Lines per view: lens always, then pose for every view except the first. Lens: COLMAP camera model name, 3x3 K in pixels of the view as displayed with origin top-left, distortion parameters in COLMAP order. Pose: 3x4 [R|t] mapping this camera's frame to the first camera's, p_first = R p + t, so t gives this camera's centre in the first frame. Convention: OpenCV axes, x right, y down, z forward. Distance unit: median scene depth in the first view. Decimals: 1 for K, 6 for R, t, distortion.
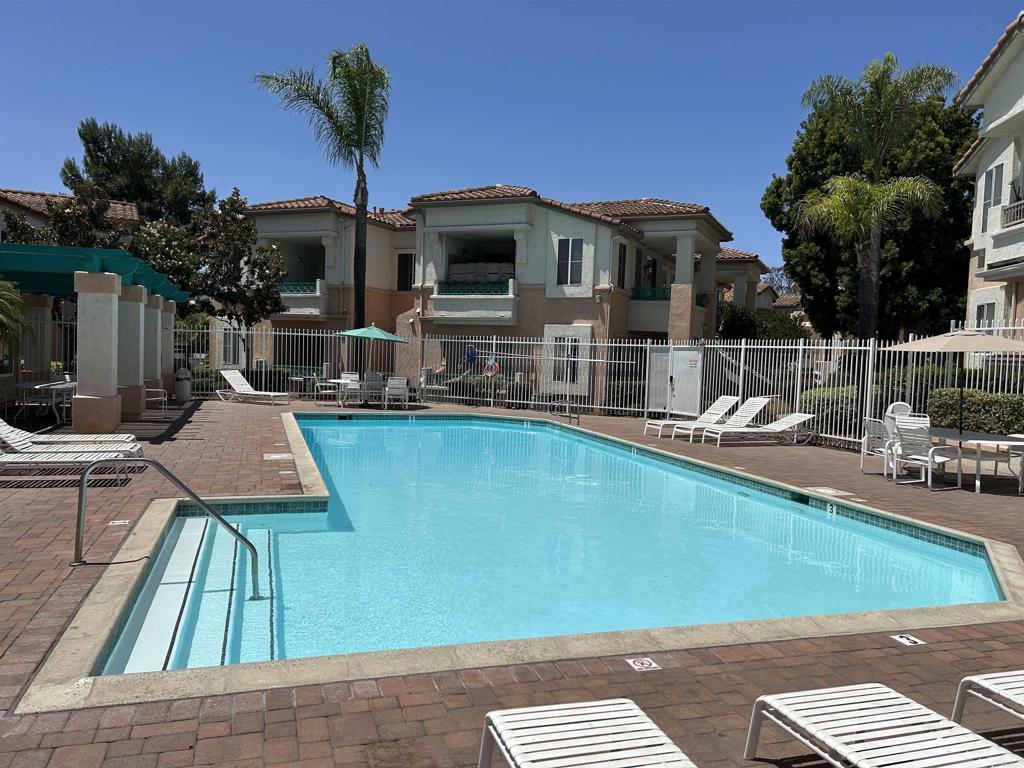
lens RADIAL K [[771.6, 0, 504.7], [0, 771.6, 385.8], [0, 0, 1]] dist [0.048168, -0.054302]
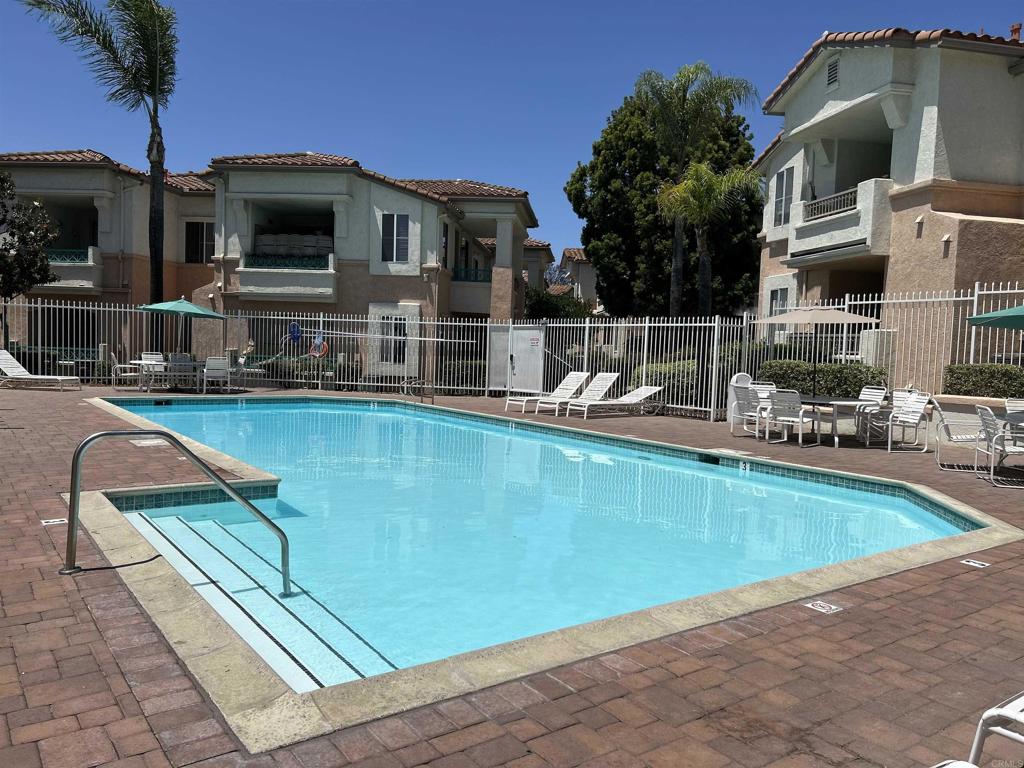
lens RADIAL K [[771.6, 0, 511.5], [0, 771.6, 387.7], [0, 0, 1]] dist [0.048168, -0.054302]
pose [[0.946530, -0.017784, 0.322125, -0.125124], [0.012183, 0.999738, 0.019395, 0.012821], [-0.322385, -0.014434, 0.946499, 0.045688]]
